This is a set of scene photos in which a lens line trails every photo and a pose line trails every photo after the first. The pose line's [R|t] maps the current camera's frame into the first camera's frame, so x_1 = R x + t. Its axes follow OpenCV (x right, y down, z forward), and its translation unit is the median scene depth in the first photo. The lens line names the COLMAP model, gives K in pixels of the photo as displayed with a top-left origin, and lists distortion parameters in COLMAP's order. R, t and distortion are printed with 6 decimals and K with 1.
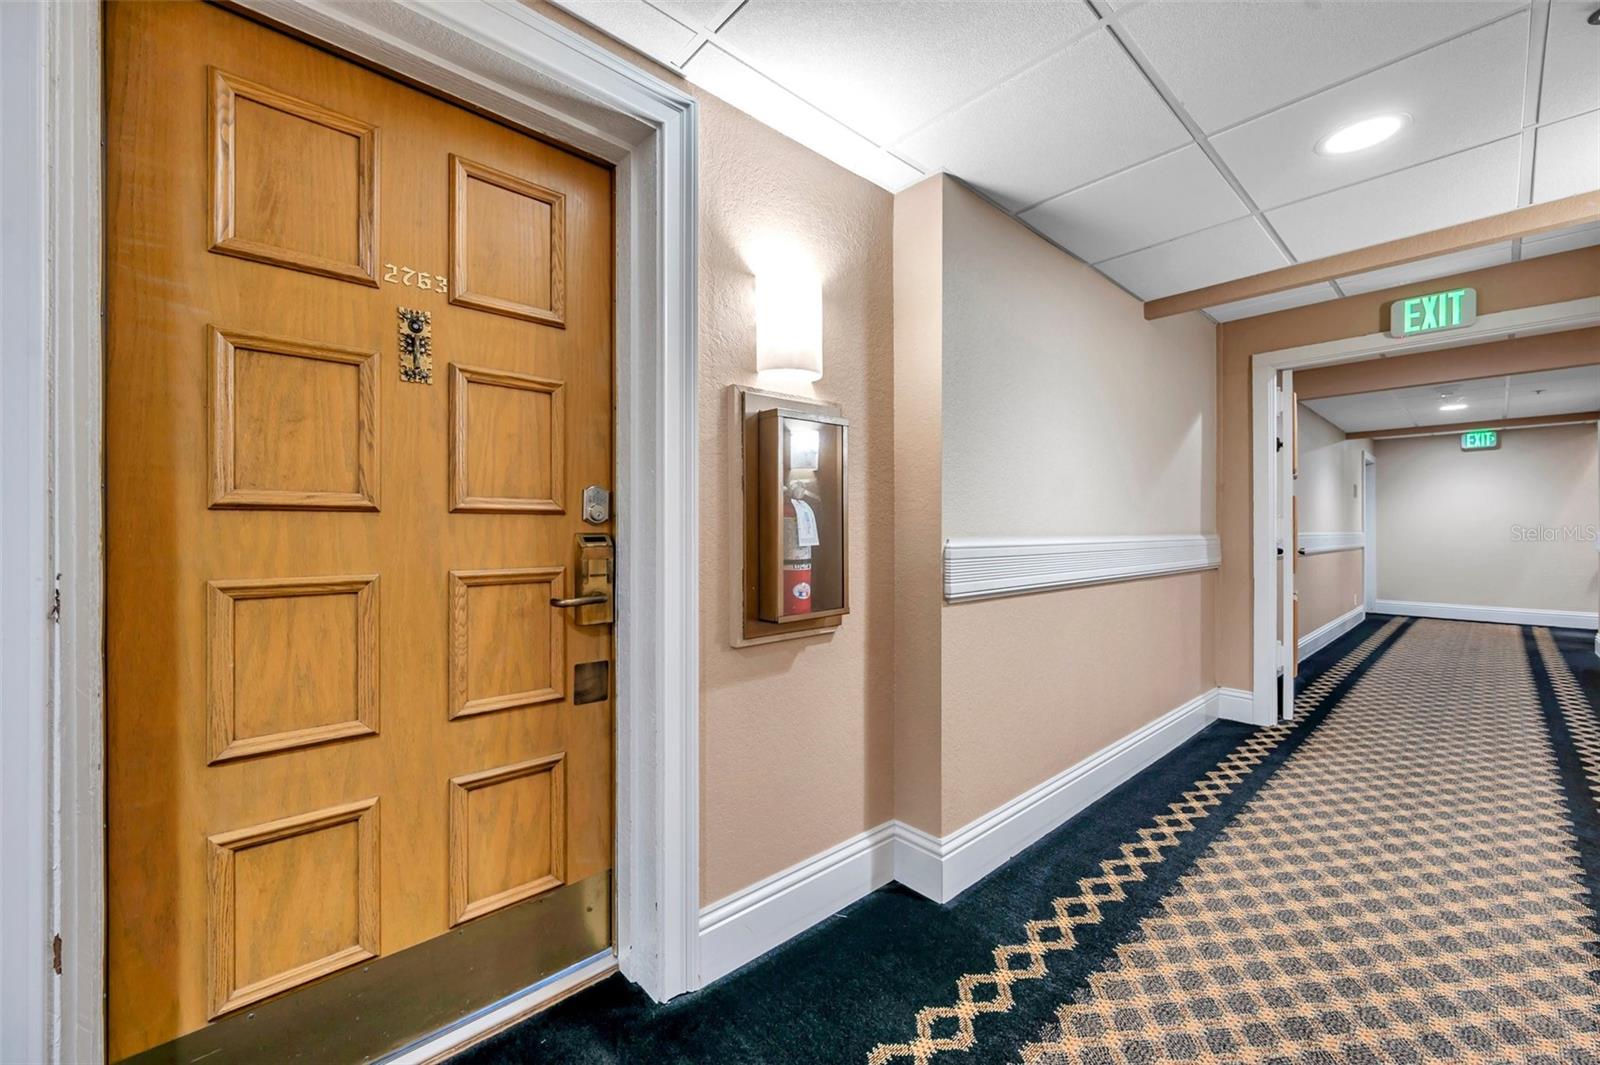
lens RADIAL K [[633.5, 0, 800.0], [0, 633.5, 532.5], [0, 0, 1]] dist [-0.002317, 0.000366]
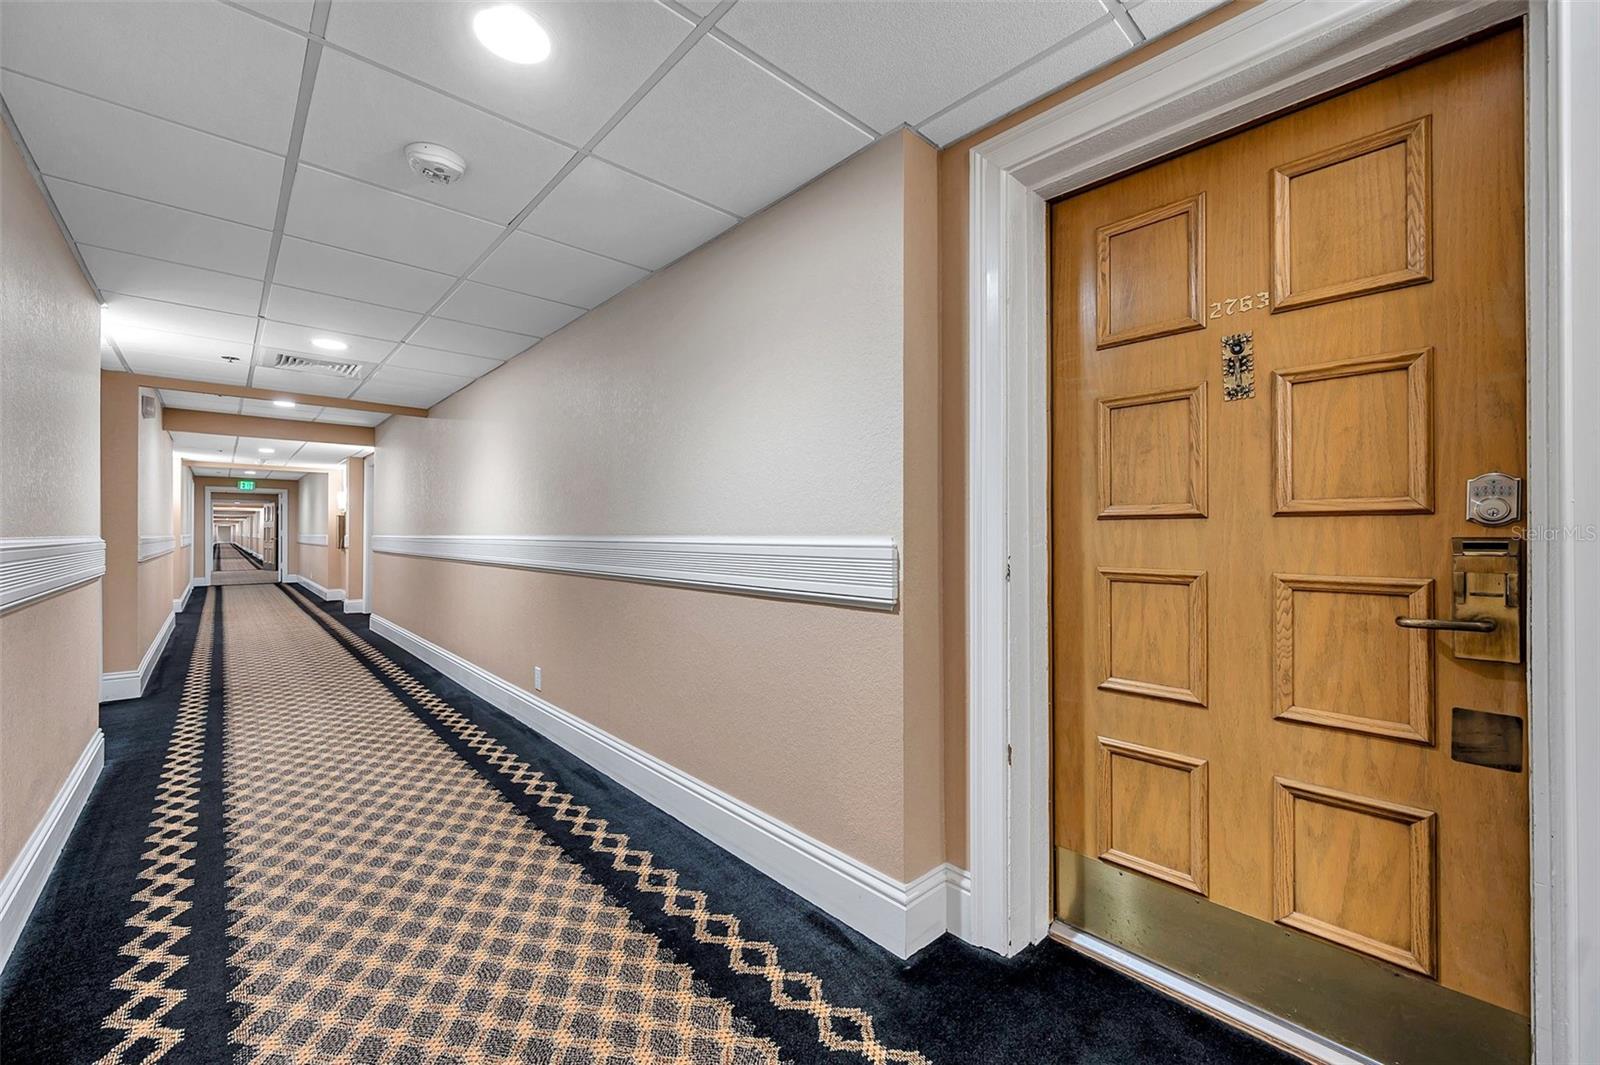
lens RADIAL K [[633.5, 0, 800.0], [0, 633.5, 532.5], [0, 0, 1]] dist [-0.002317, 0.000366]
pose [[0.006987, -0.000081, -0.999976, 0.470073], [-0.002363, 0.999997, -0.000097, -0.003473], [0.999973, 0.002363, 0.006987, 0.222354]]
